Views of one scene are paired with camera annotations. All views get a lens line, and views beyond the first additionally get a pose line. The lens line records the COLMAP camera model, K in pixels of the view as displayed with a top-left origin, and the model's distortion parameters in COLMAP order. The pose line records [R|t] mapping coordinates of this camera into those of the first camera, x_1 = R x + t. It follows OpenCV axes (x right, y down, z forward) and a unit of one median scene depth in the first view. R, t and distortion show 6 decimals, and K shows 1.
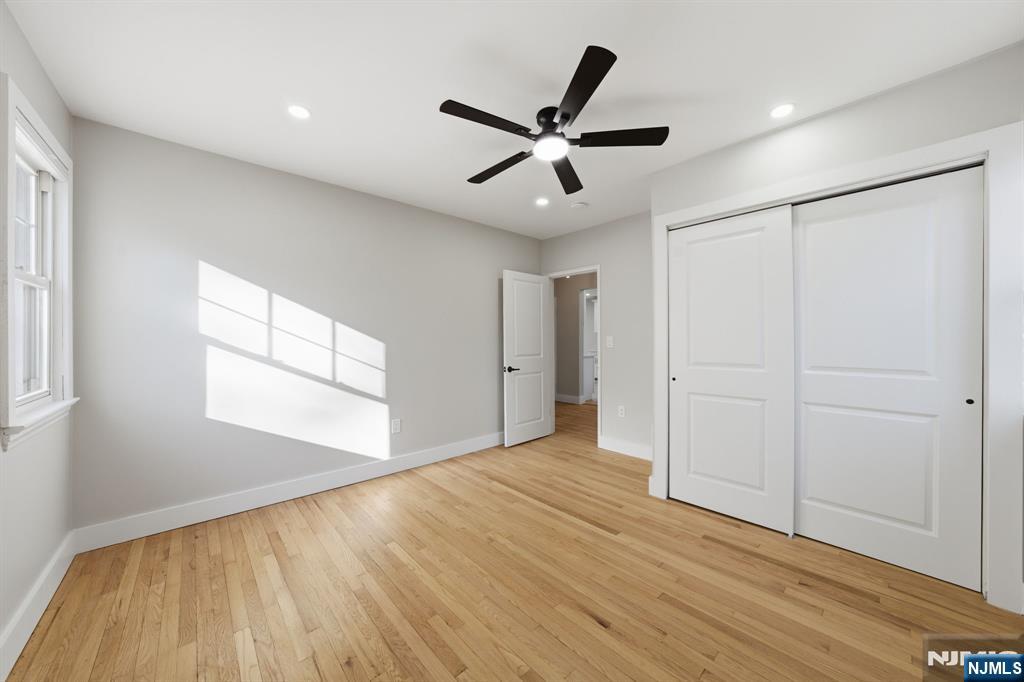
lens RADIAL K [[355.6, 0, 510.8], [0, 355.6, 339.8], [0, 0, 1]] dist [-0.023782, 0.004171]
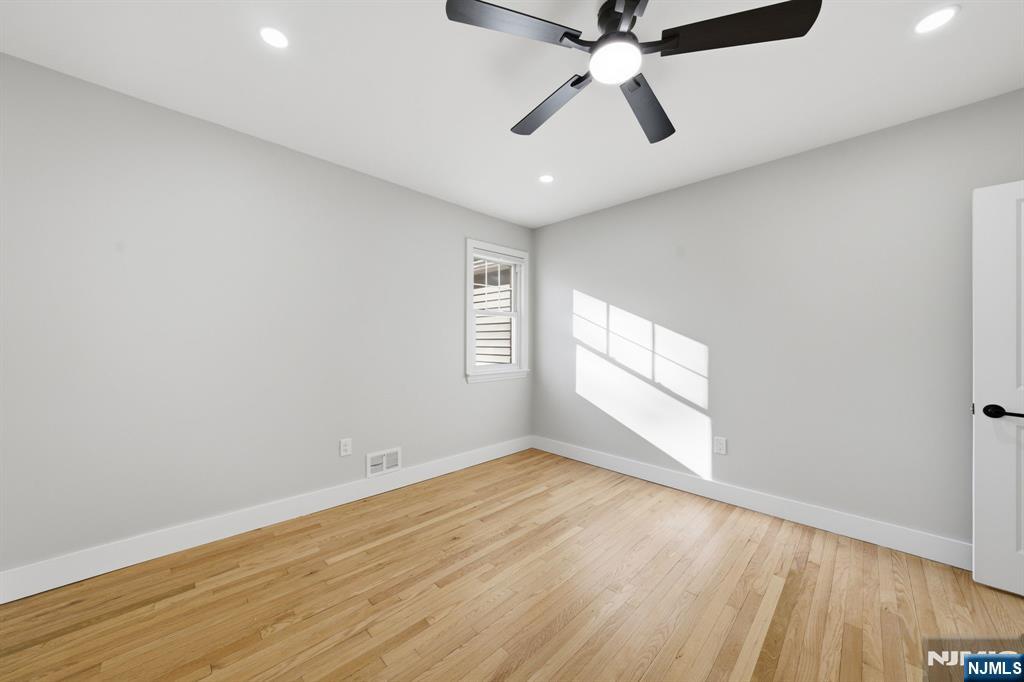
lens RADIAL K [[355.6, 0, 515.2], [0, 355.6, 343.6], [0, 0, 1]] dist [-0.023782, 0.004171]
pose [[0.049953, 0.008542, -0.998715, 0.653326], [-0.003853, 0.999958, 0.008359, -0.001691], [0.998744, 0.003430, 0.049984, 0.651303]]
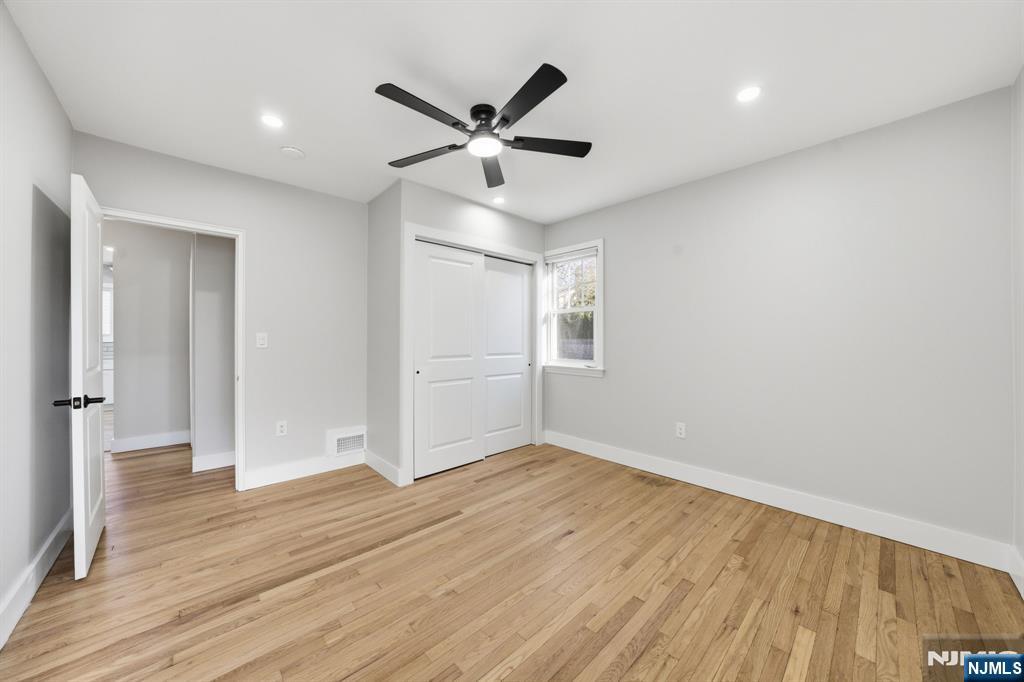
lens RADIAL K [[355.6, 0, 515.1], [0, 355.6, 339.3], [0, 0, 1]] dist [-0.023782, 0.004171]
pose [[-0.014983, 0.002504, 0.999885, -0.745154], [-0.003404, 0.999991, -0.002555, 0.007951], [-0.999882, -0.003442, -0.014975, 0.777618]]
